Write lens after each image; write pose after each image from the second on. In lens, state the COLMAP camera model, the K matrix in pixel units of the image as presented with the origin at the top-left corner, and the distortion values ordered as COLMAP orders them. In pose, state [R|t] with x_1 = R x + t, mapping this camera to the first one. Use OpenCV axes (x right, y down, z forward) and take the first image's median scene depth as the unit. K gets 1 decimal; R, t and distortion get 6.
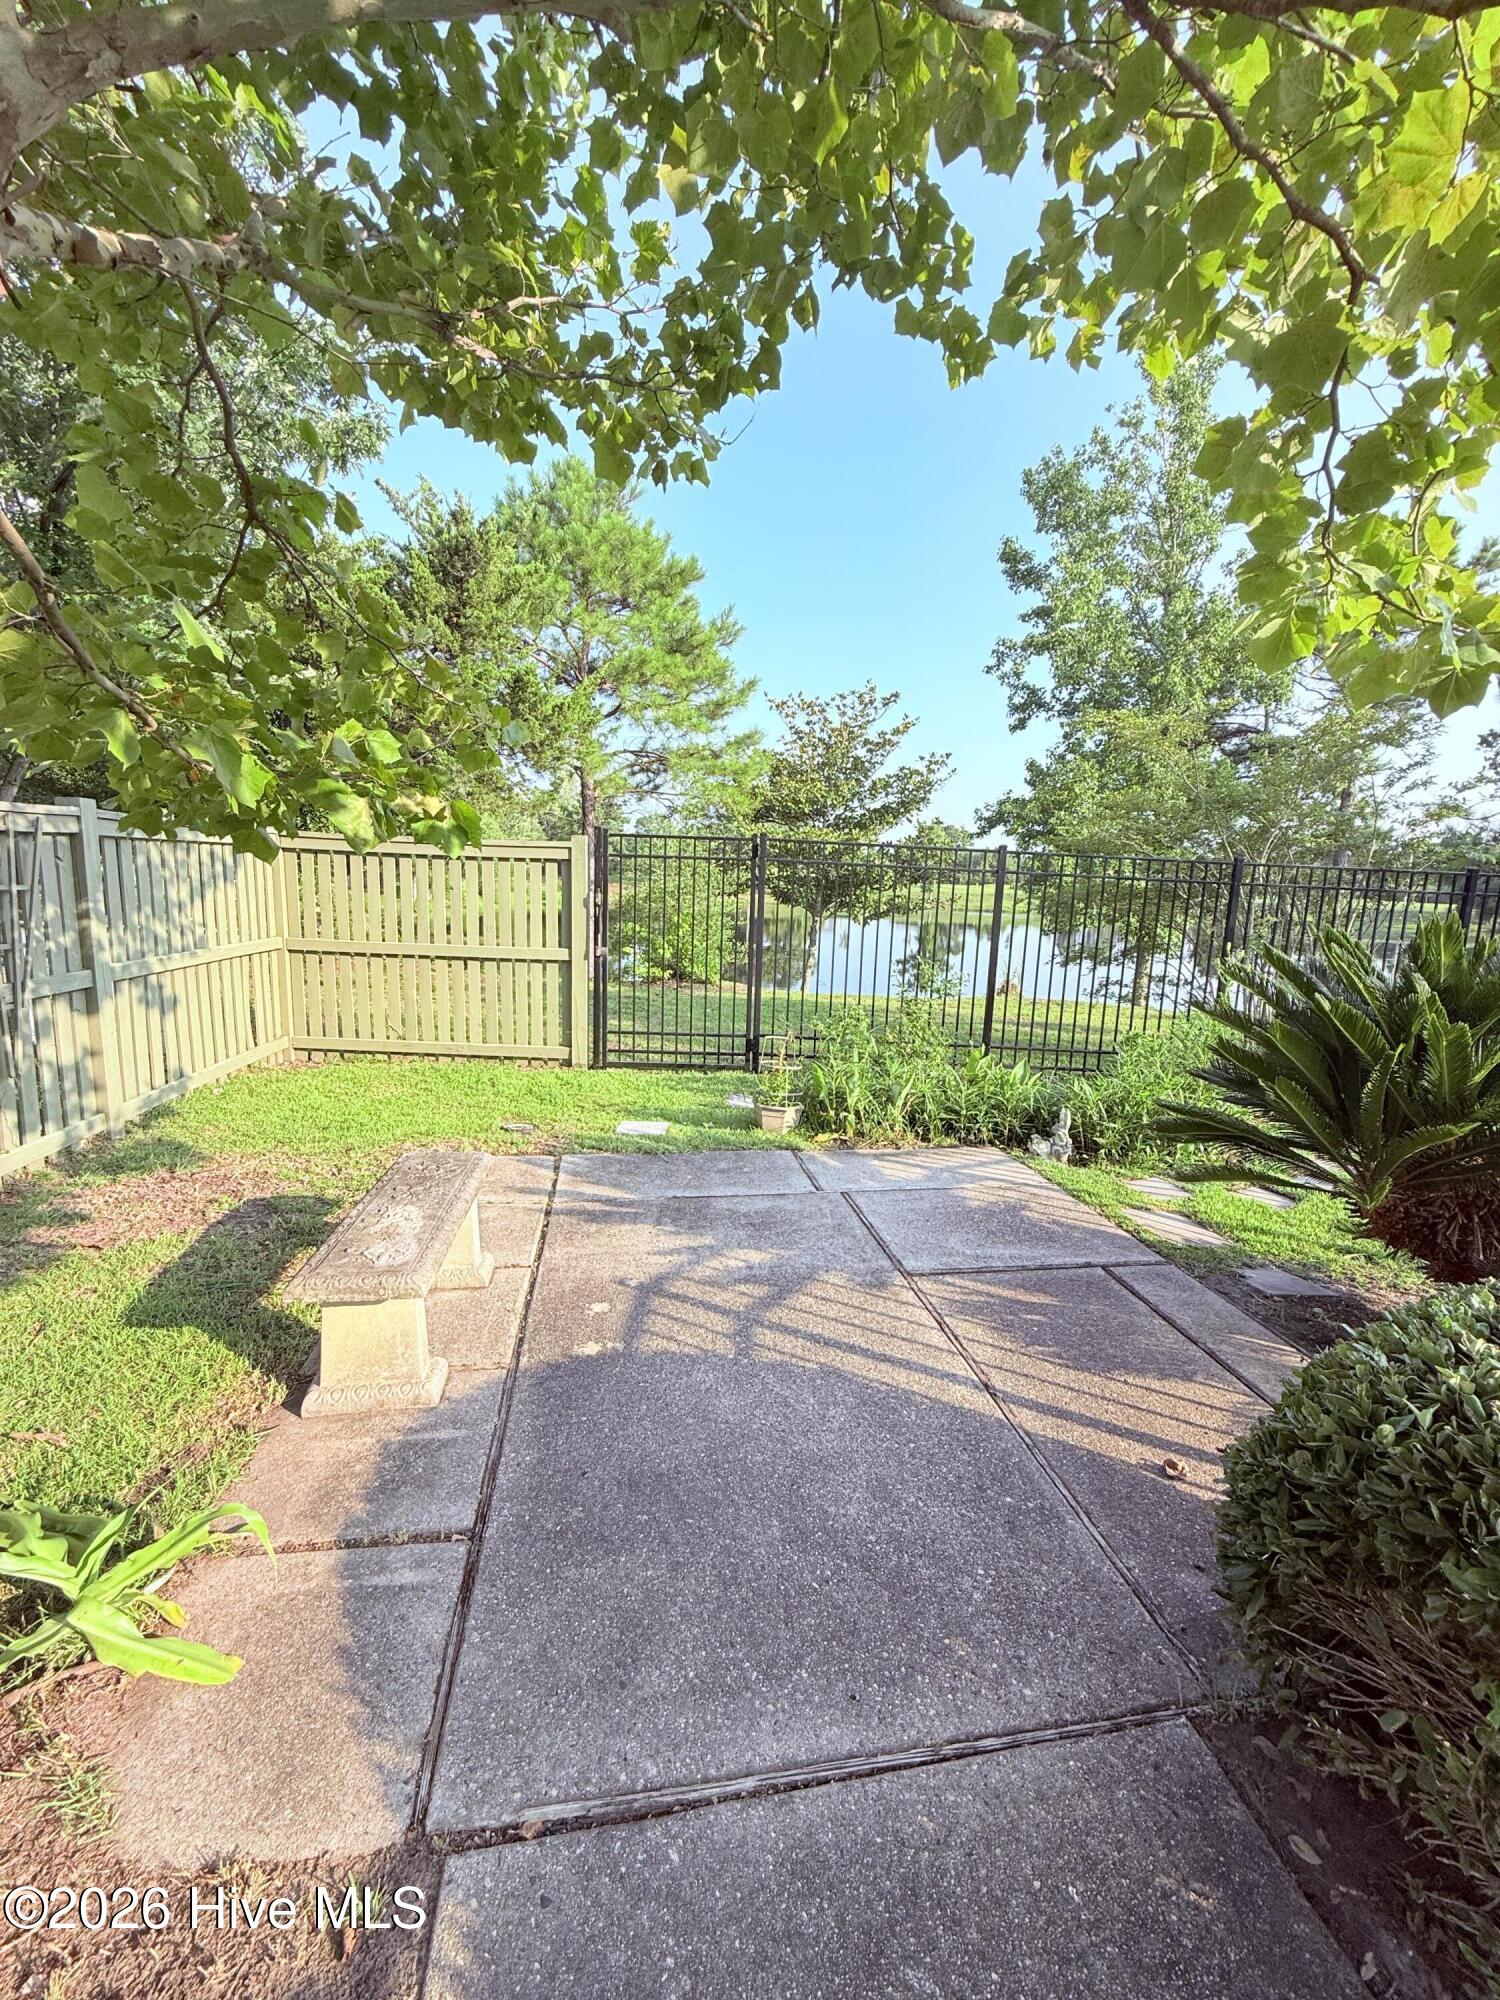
lens RADIAL K [[792.2, 0, 750.0], [0, 792.2, 1000.0], [0, 0, 1]] dist [-0.001368, -0.000258]
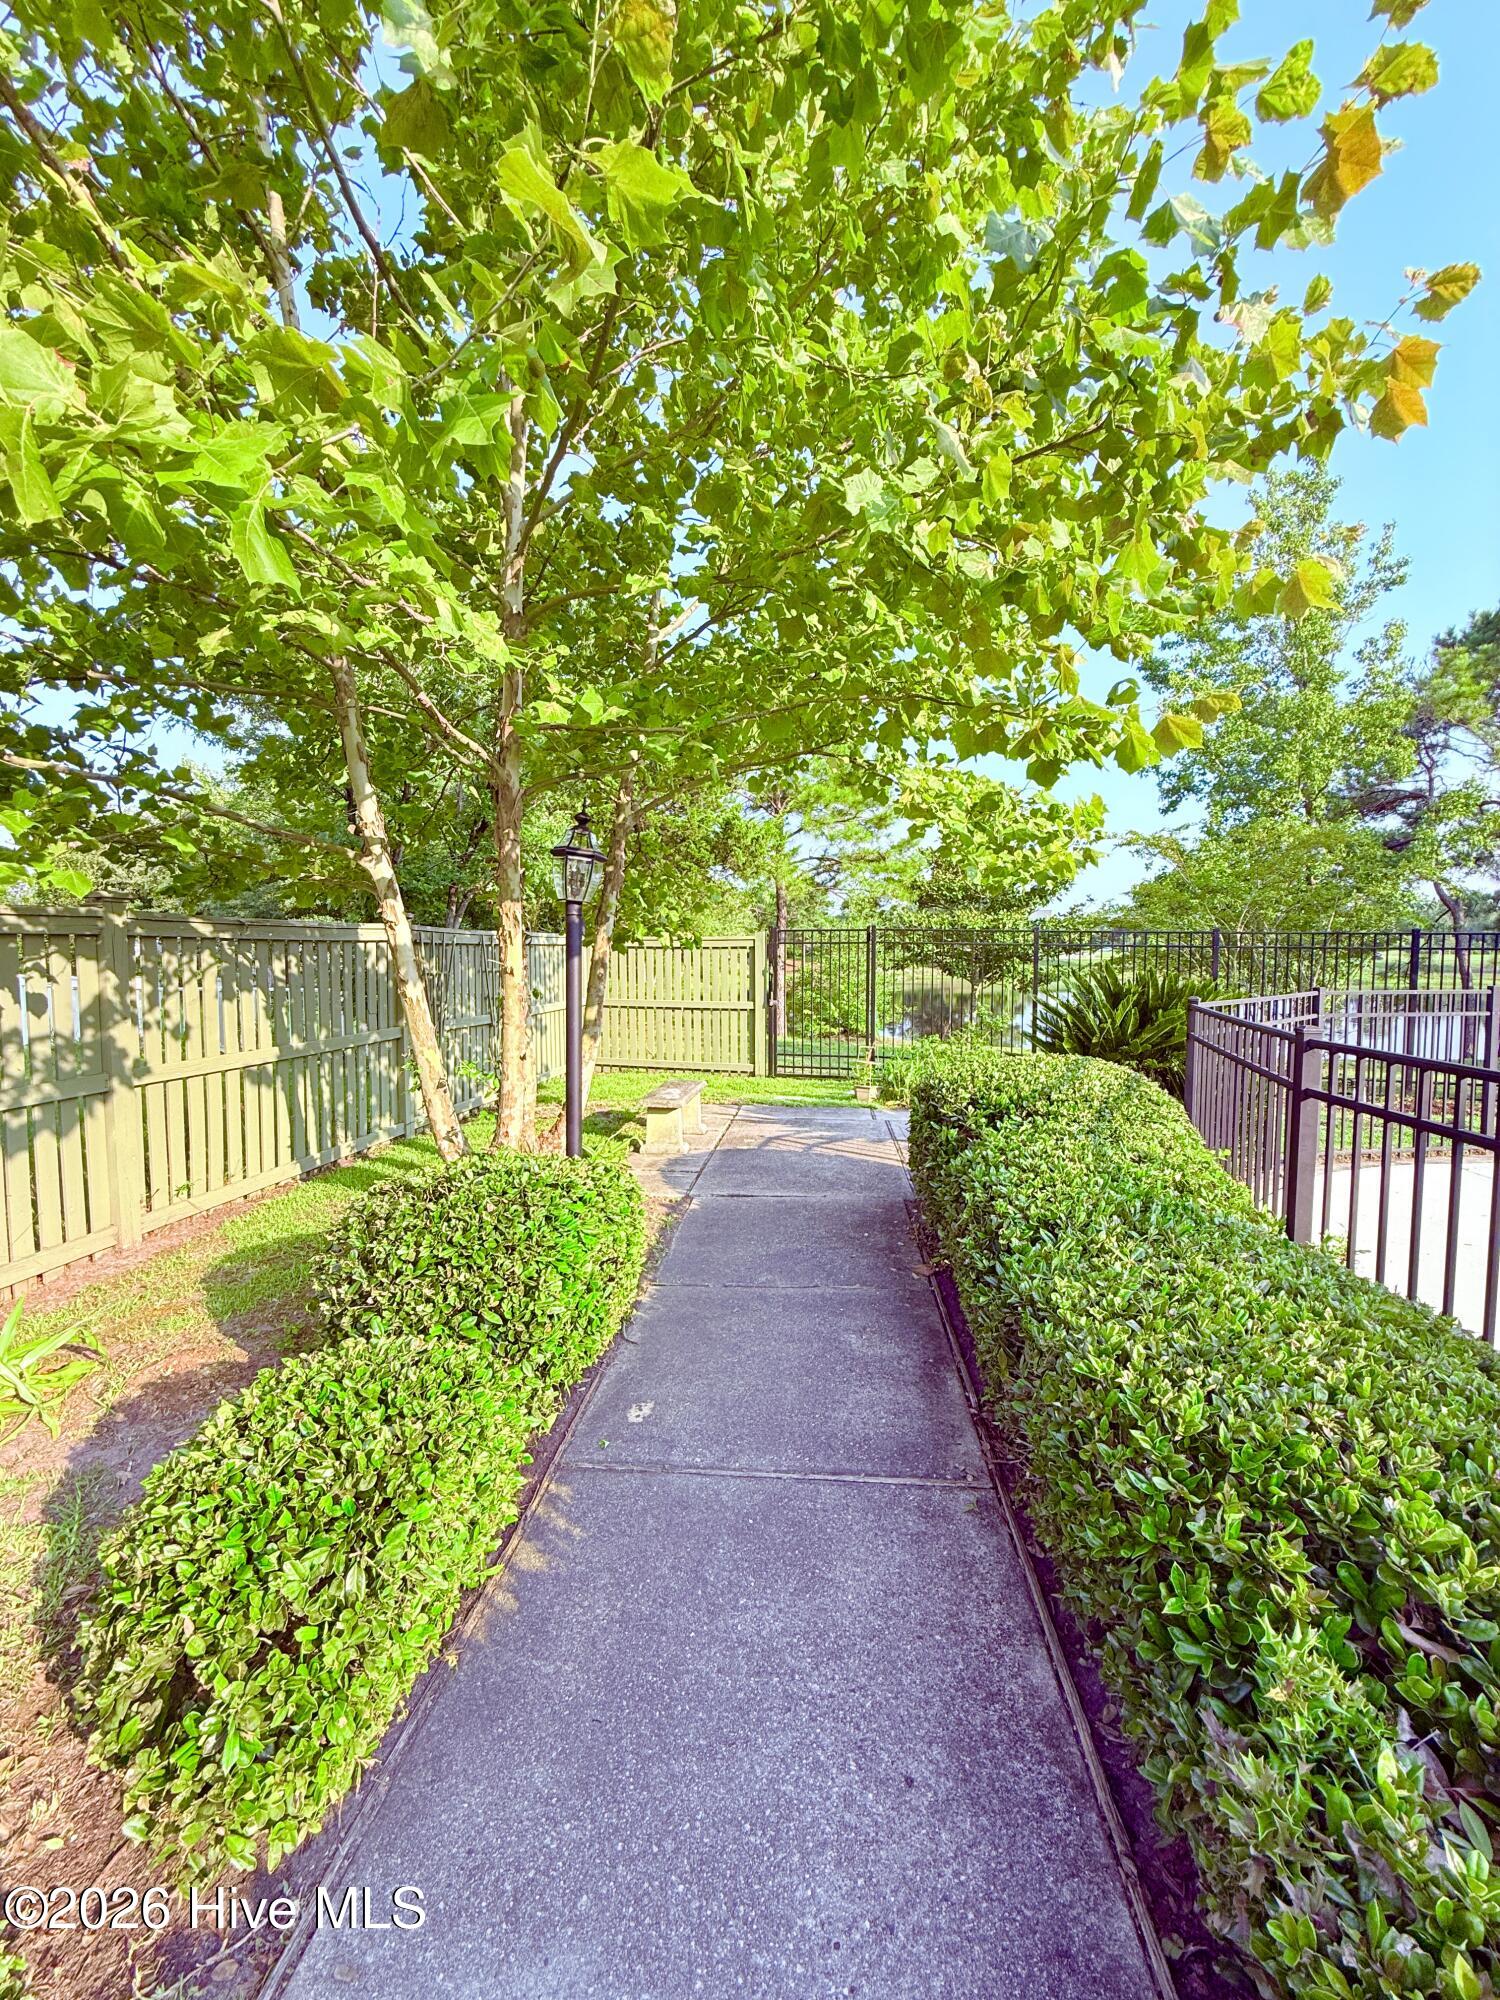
lens RADIAL K [[793.3, 0, 764.2], [0, 793.3, 996.4], [0, 0, 1]] dist [0.012791, -0.000045]
pose [[0.970531, -0.019280, -0.240204, 0.075662], [-0.005735, 0.994664, -0.103010, 0.038231], [0.240909, 0.101352, 0.965241, -0.231910]]
